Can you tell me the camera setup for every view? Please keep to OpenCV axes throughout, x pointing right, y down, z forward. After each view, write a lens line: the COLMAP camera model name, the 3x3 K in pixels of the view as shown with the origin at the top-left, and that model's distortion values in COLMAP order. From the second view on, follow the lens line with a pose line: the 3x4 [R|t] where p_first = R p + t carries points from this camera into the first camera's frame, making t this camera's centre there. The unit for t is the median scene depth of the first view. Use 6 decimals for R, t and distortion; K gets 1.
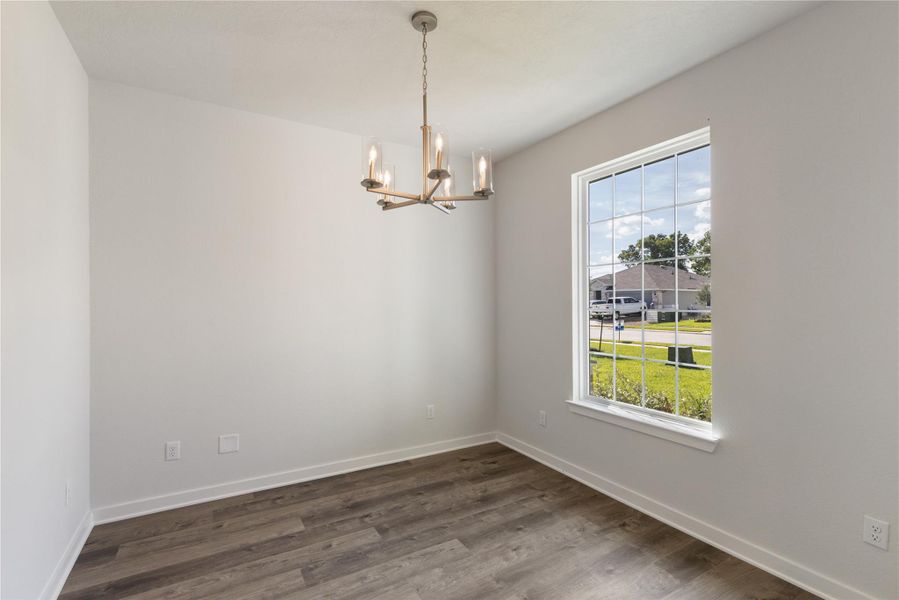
lens RADIAL K [[408.2, 0, 449.5], [0, 408.2, 300.0], [0, 0, 1]] dist [0.001595, 0.000036]
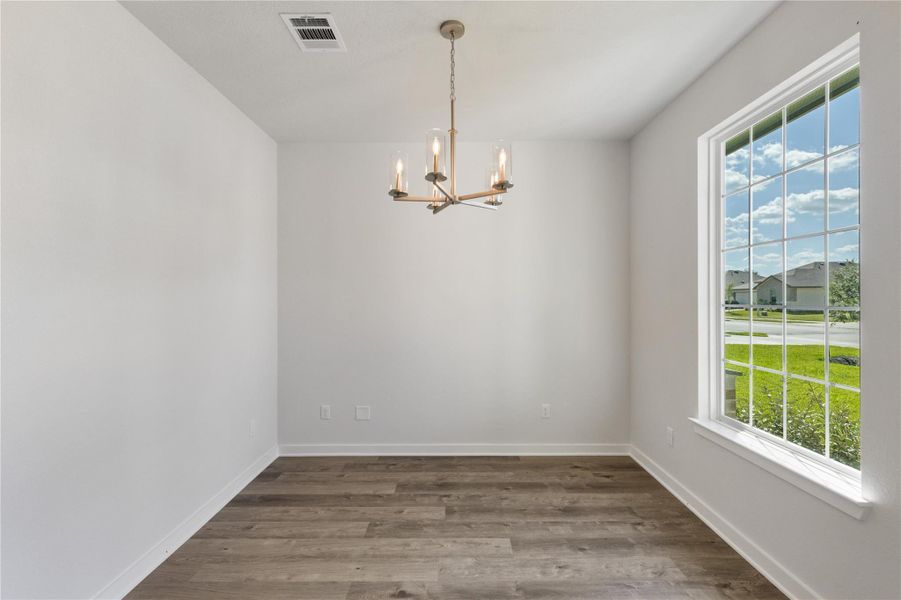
lens RADIAL K [[409.2, 0, 454.7], [0, 409.2, 296.7], [0, 0, 1]] dist [0.000559, -0.000128]
pose [[0.863746, -0.007468, -0.503873, 0.375449], [0.009477, 0.999954, 0.001425, -0.001230], [0.503839, -0.006006, 0.863777, 0.078241]]
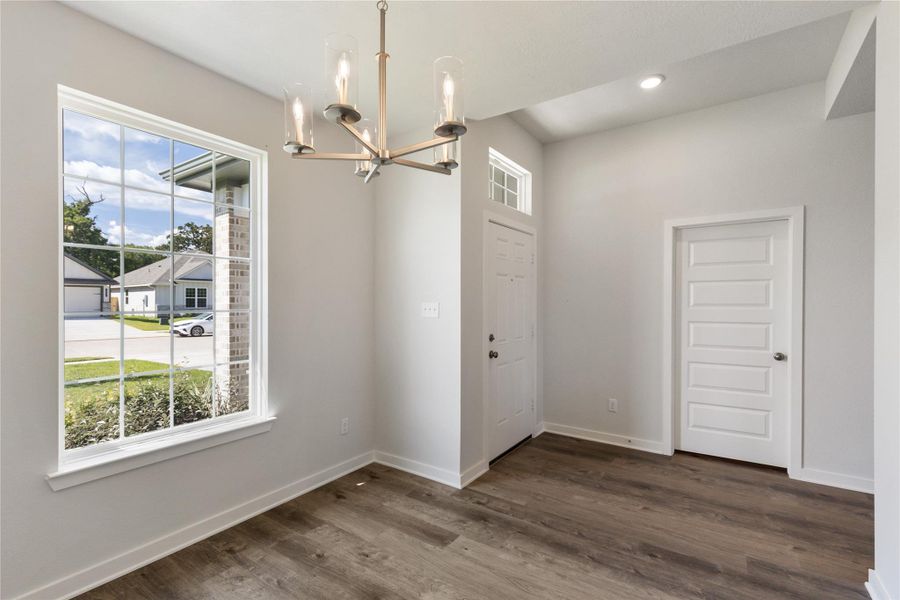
lens RADIAL K [[408.7, 0, 450.0], [0, 408.7, 300.0], [0, 0, 1]] dist [0.001595, 0.000036]
pose [[-0.418162, 0.005057, 0.908358, -0.583283], [-0.005062, 0.999956, -0.007897, 0.006668], [-0.908358, -0.007900, -0.418118, 0.931585]]
